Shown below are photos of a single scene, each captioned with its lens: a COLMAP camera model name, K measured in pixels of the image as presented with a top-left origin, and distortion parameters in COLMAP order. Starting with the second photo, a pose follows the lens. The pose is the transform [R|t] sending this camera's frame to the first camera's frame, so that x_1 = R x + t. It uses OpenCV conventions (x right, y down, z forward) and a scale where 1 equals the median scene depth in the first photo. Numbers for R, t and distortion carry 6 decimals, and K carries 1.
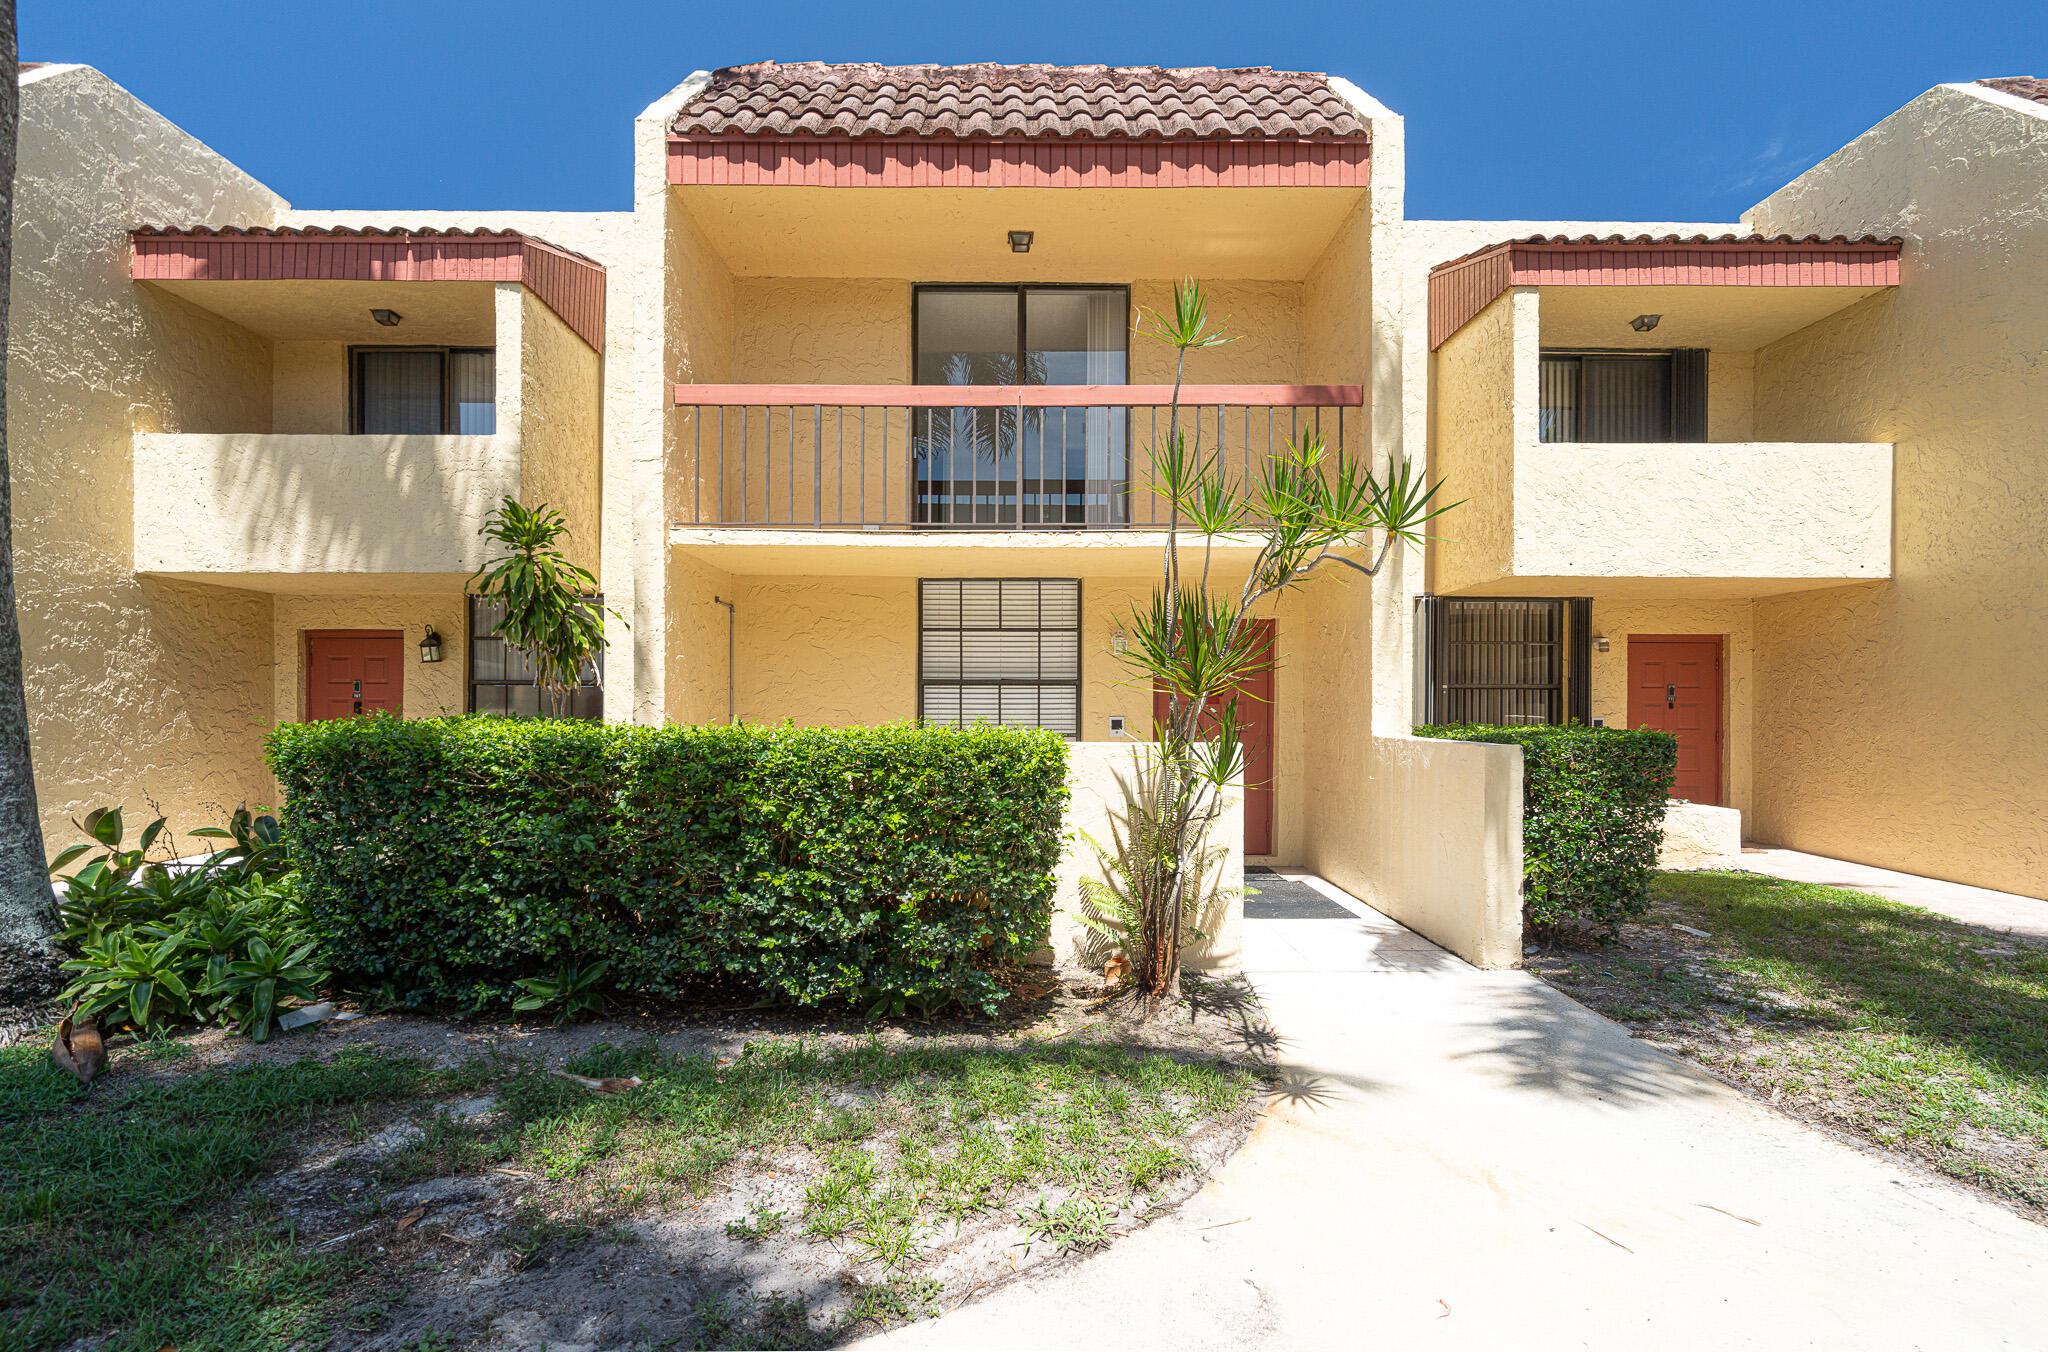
lens RADIAL K [[887.2, 0, 1018.6], [0, 887.2, 709.8], [0, 0, 1]] dist [-0.005147, 0.000914]
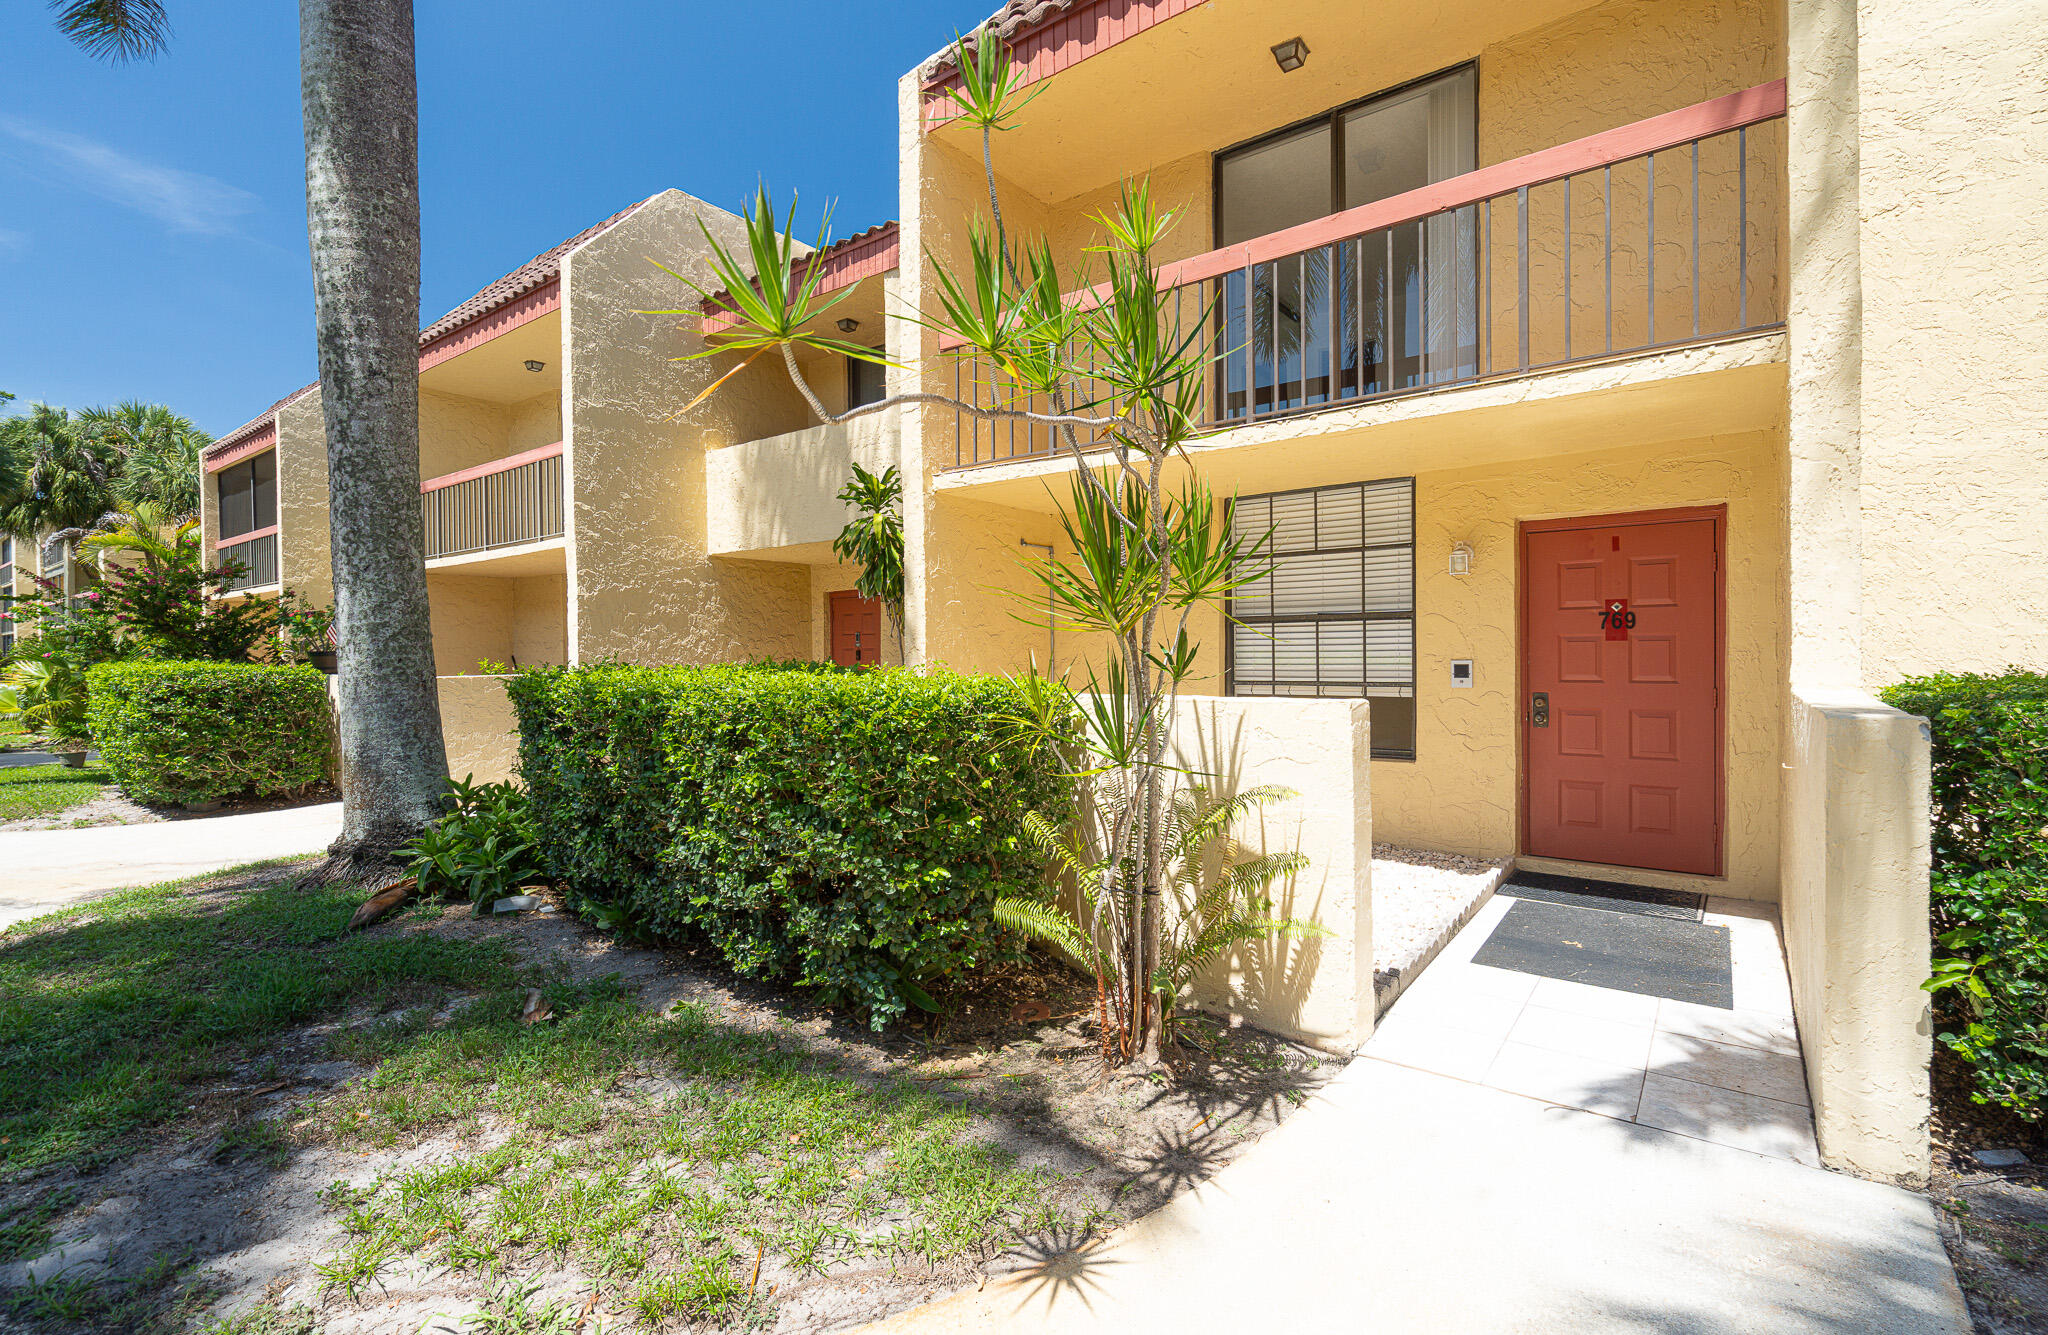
lens RADIAL K [[913.9, 0, 1071.0], [0, 913.9, 662.8], [0, 0, 1]] dist [-0.006106, 0.000828]
pose [[0.816161, -0.001729, -0.577822, 0.333737], [0.007628, 0.999941, 0.007783, 0.002023], [0.577774, -0.010760, 0.816126, 0.239152]]
